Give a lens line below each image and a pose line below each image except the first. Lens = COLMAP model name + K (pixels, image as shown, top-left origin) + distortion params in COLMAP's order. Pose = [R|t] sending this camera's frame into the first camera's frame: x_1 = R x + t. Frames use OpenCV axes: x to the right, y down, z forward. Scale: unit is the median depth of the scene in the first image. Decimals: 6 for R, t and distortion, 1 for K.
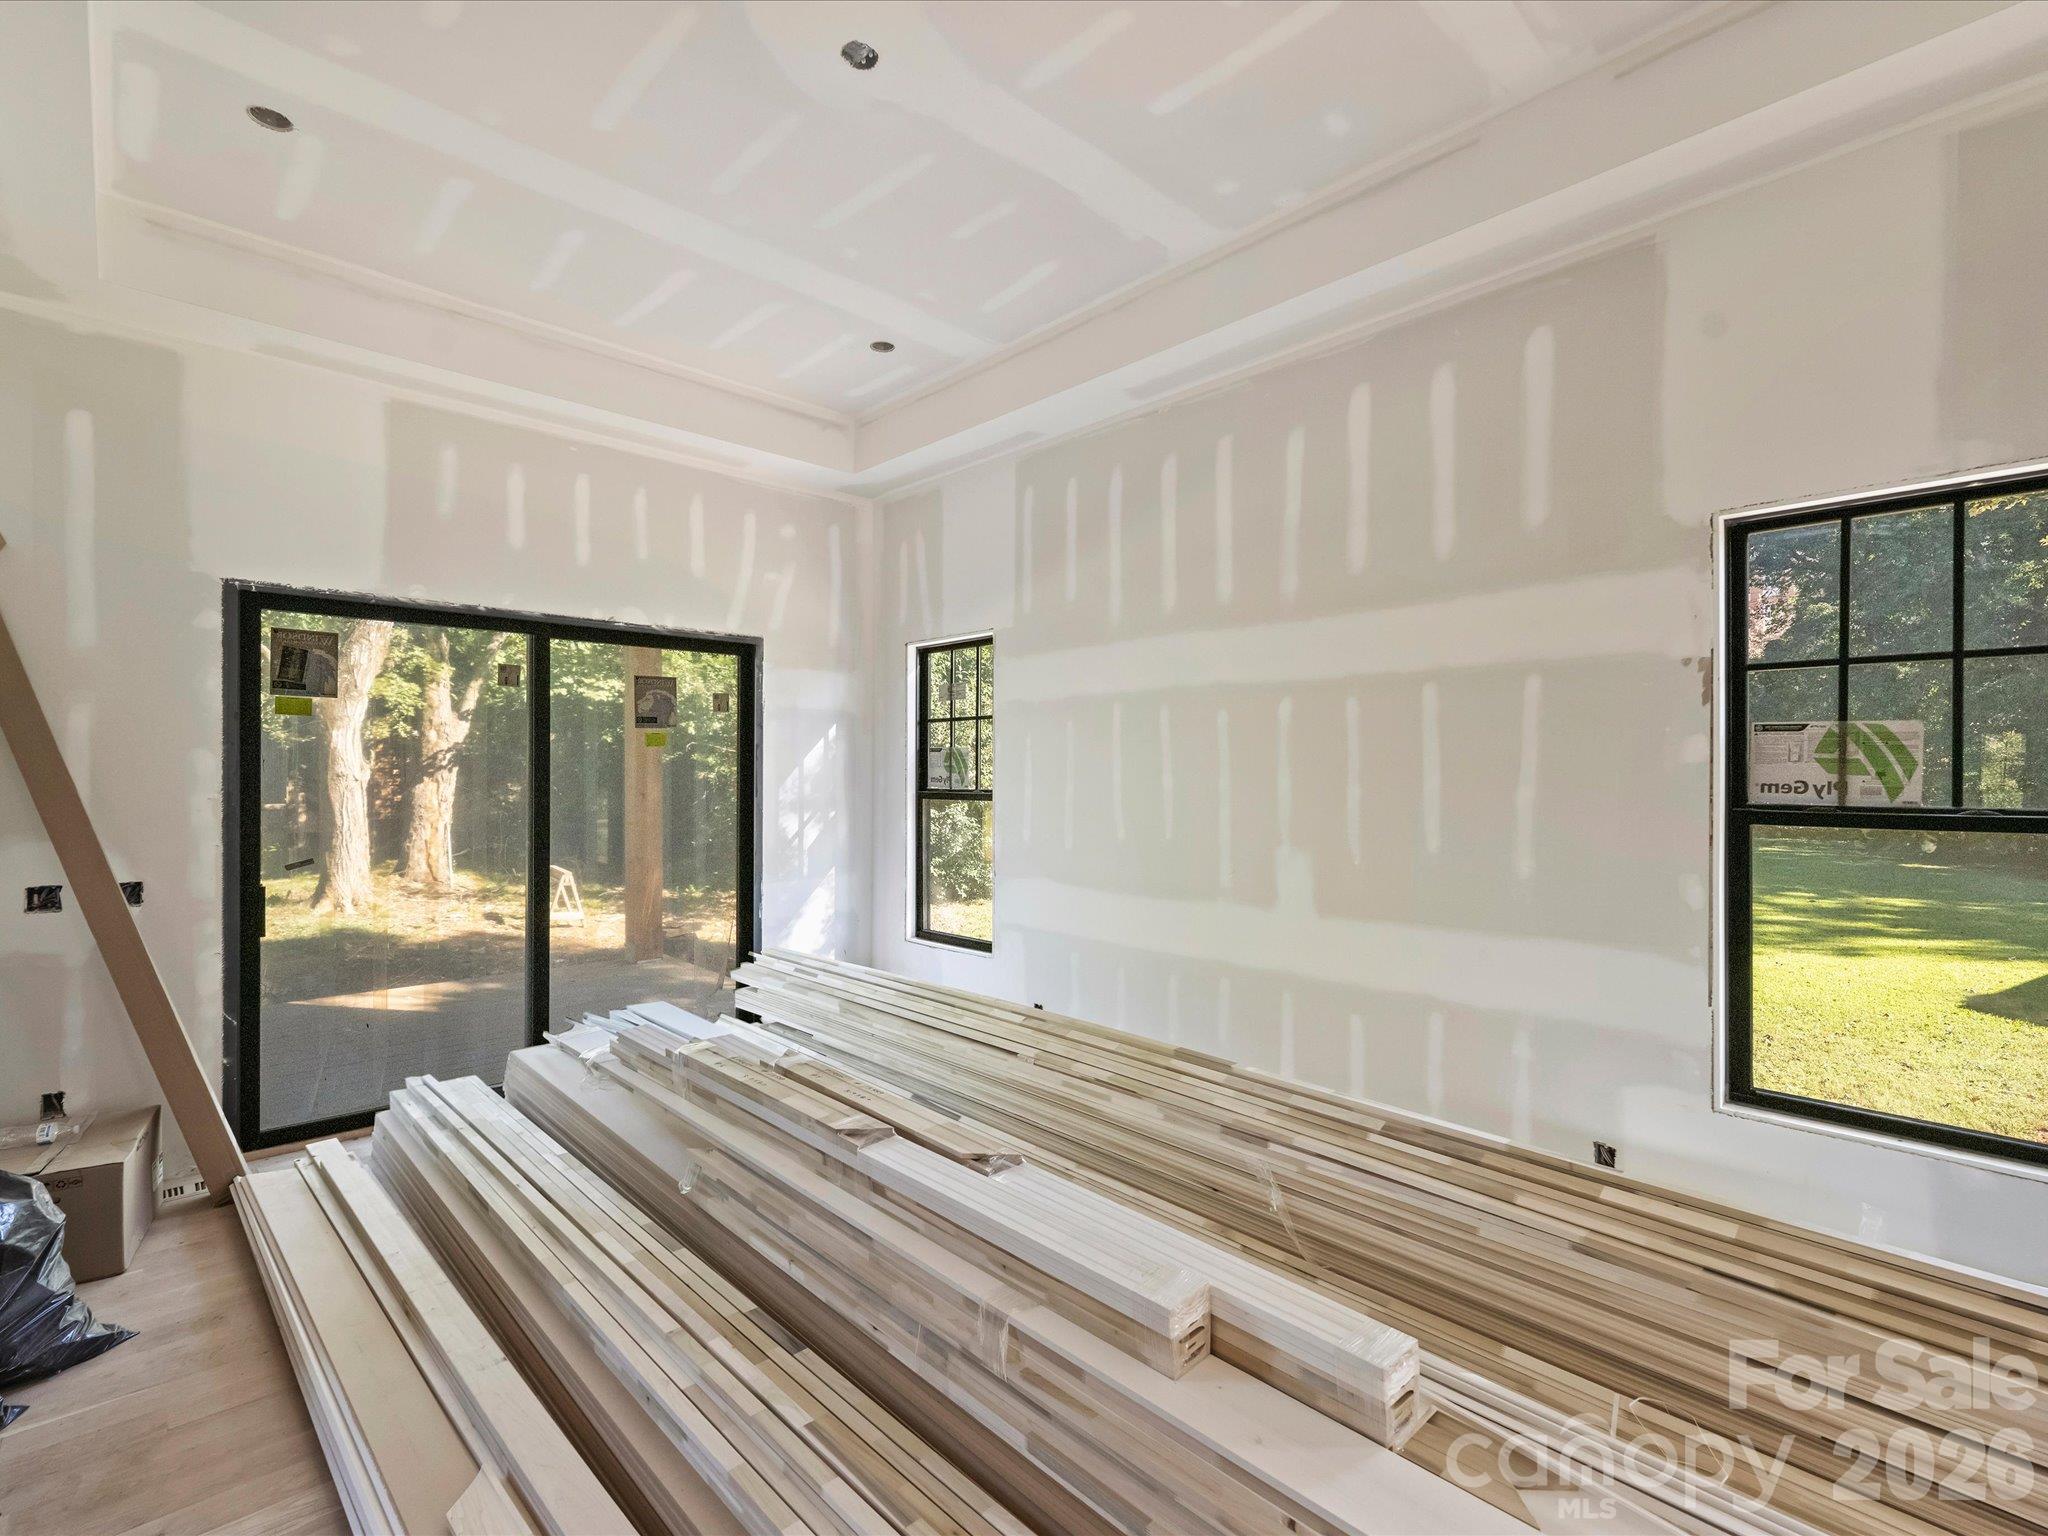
lens RADIAL K [[957.1, 0, 1024.0], [0, 957.1, 768.0], [0, 0, 1]] dist [-0.000304, -0.000207]
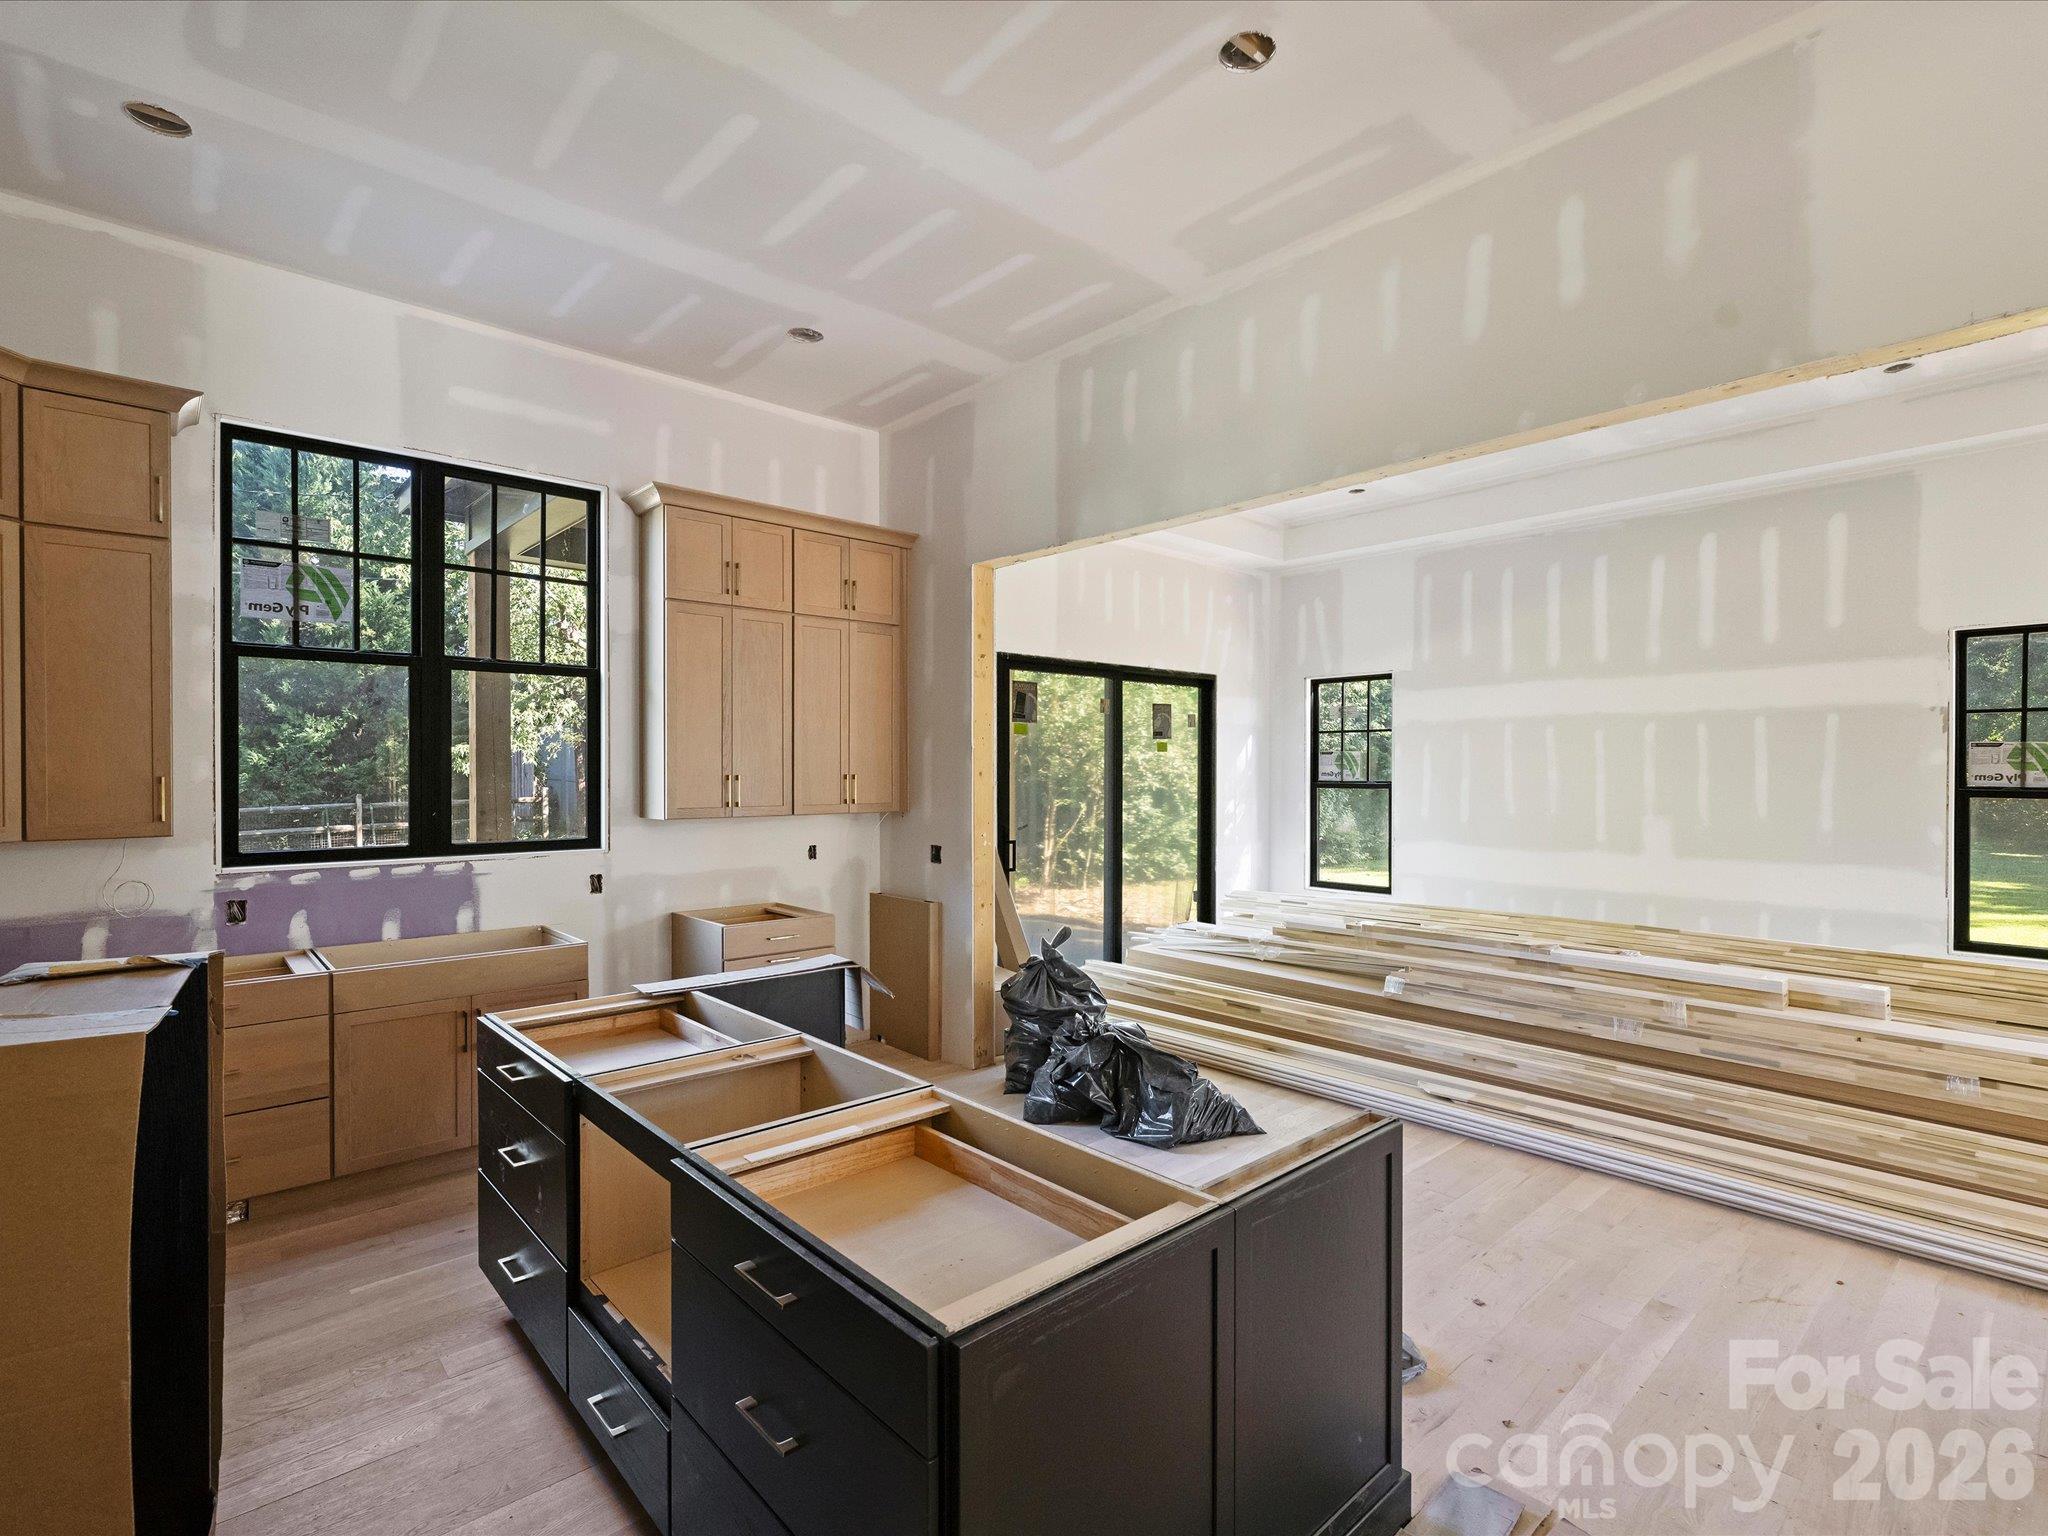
lens RADIAL K [[981.4, 0, 1068.4], [0, 981.4, 771.4], [0, 0, 1]] dist [0.020067, -0.000498]
pose [[0.999988, -0.002198, 0.004481, -0.676251], [0.002158, 0.999957, 0.008979, -0.008446], [-0.004500, -0.008970, 0.999950, -0.625753]]
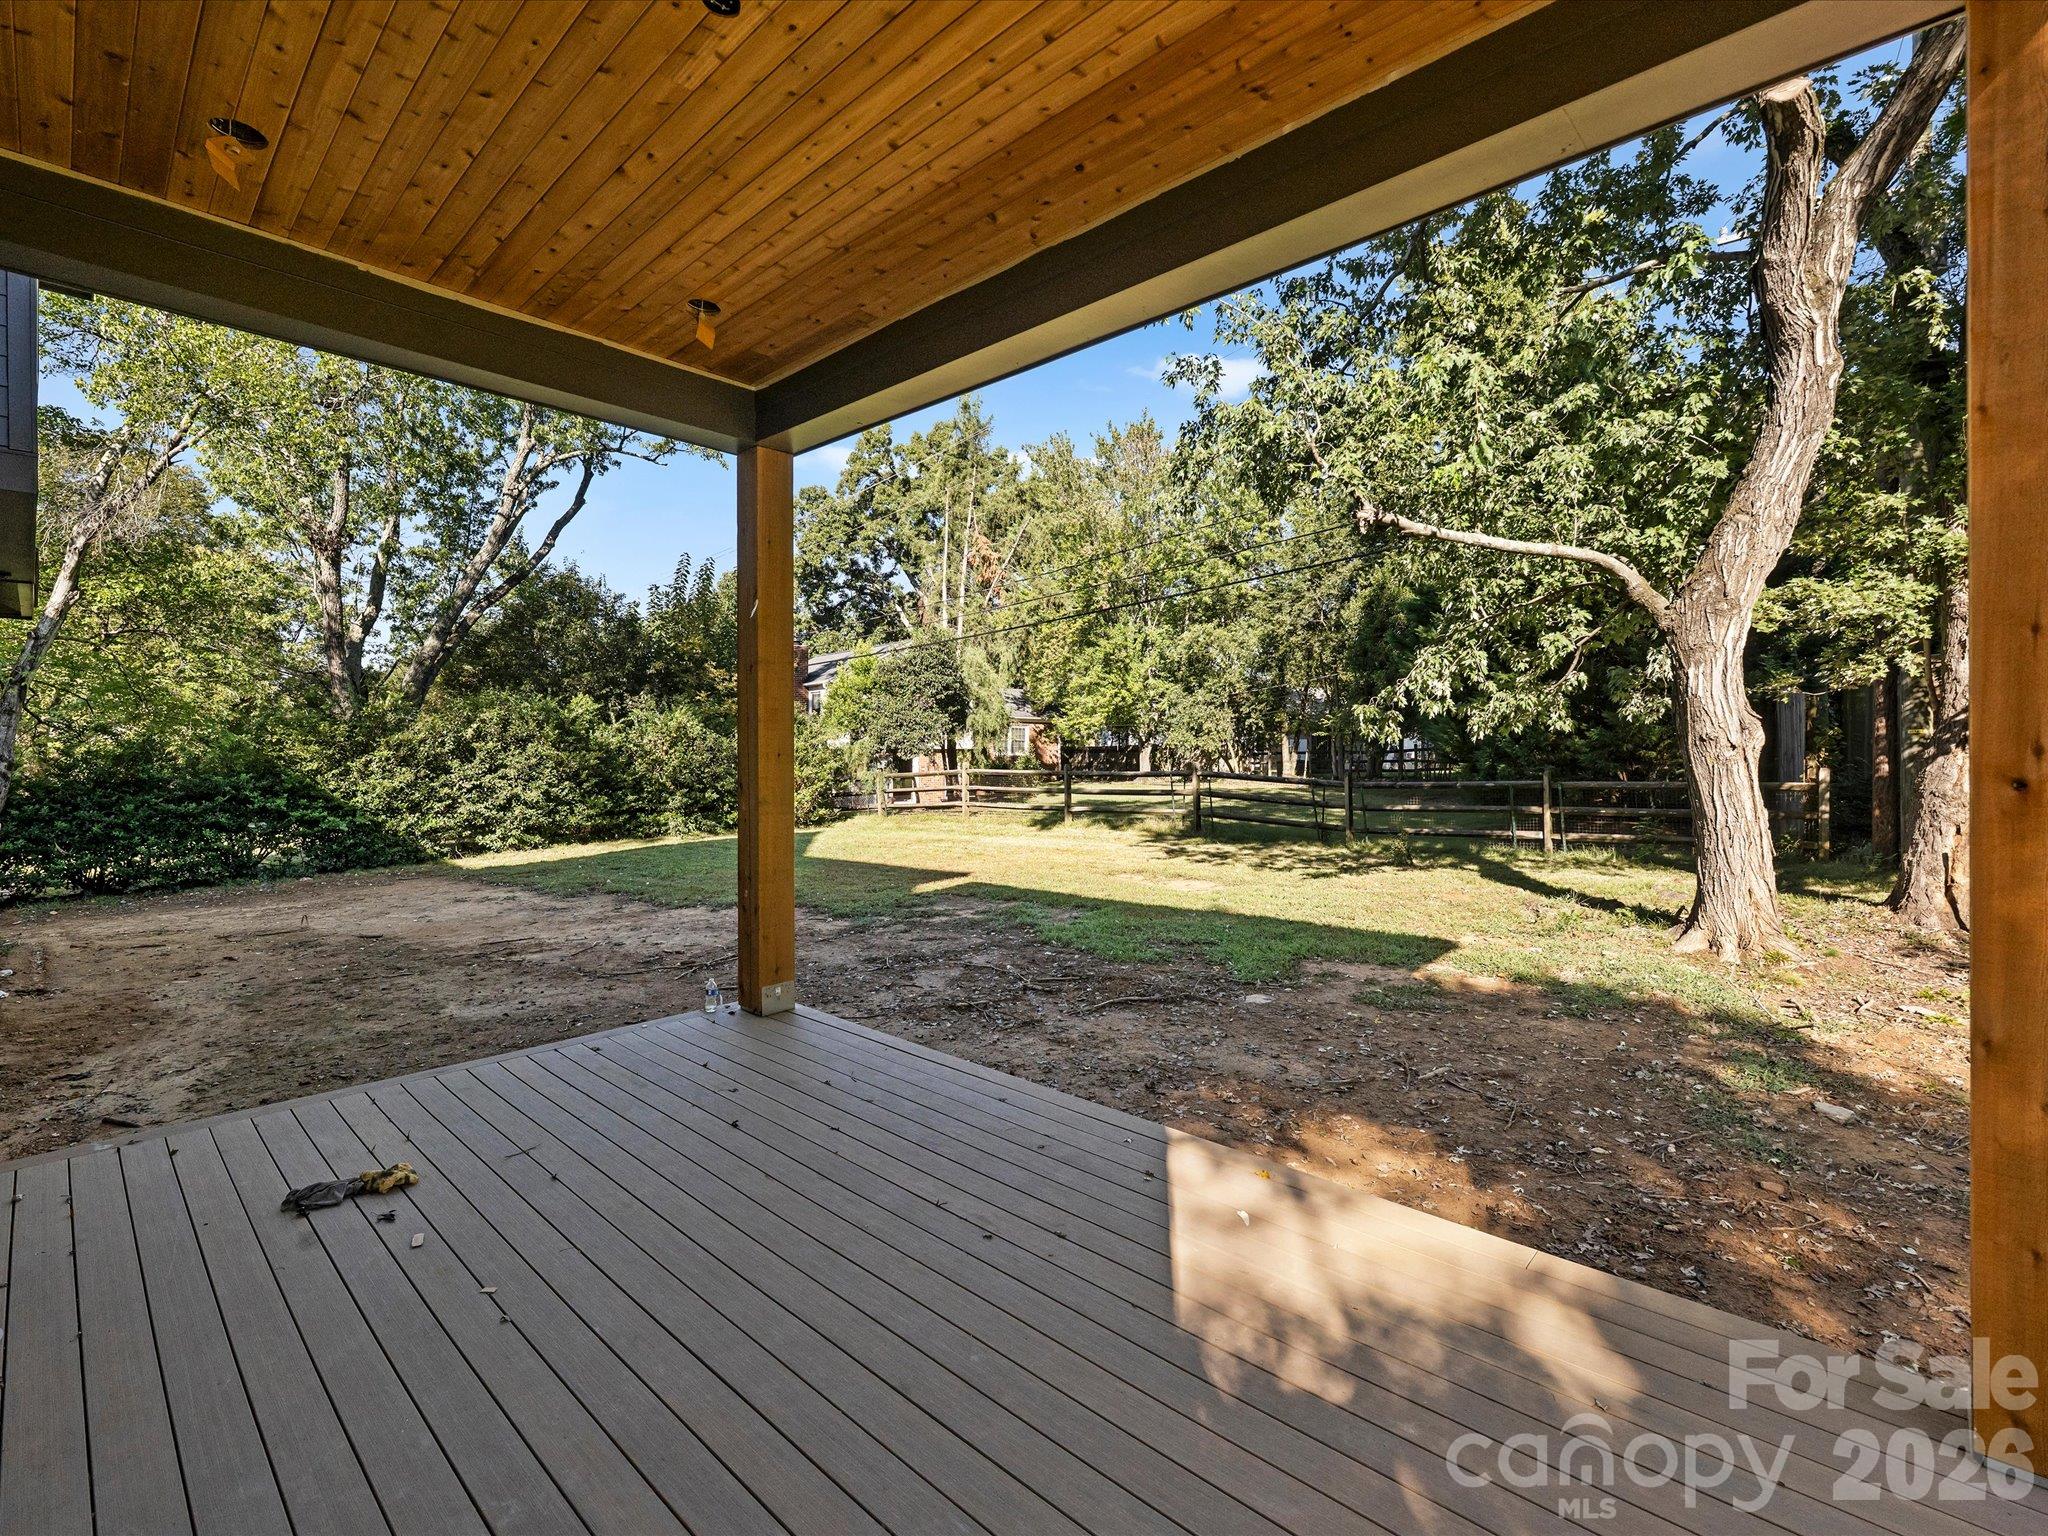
lens RADIAL K [[957.1, 0, 1024.0], [0, 957.1, 768.0], [0, 0, 1]] dist [-0.000304, -0.000207]
pose [[0.054383, 0.015248, -0.998404, -0.328834], [0.006554, 0.999856, 0.015627, 0.043271], [0.998499, -0.007393, 0.054275, 1.581538]]
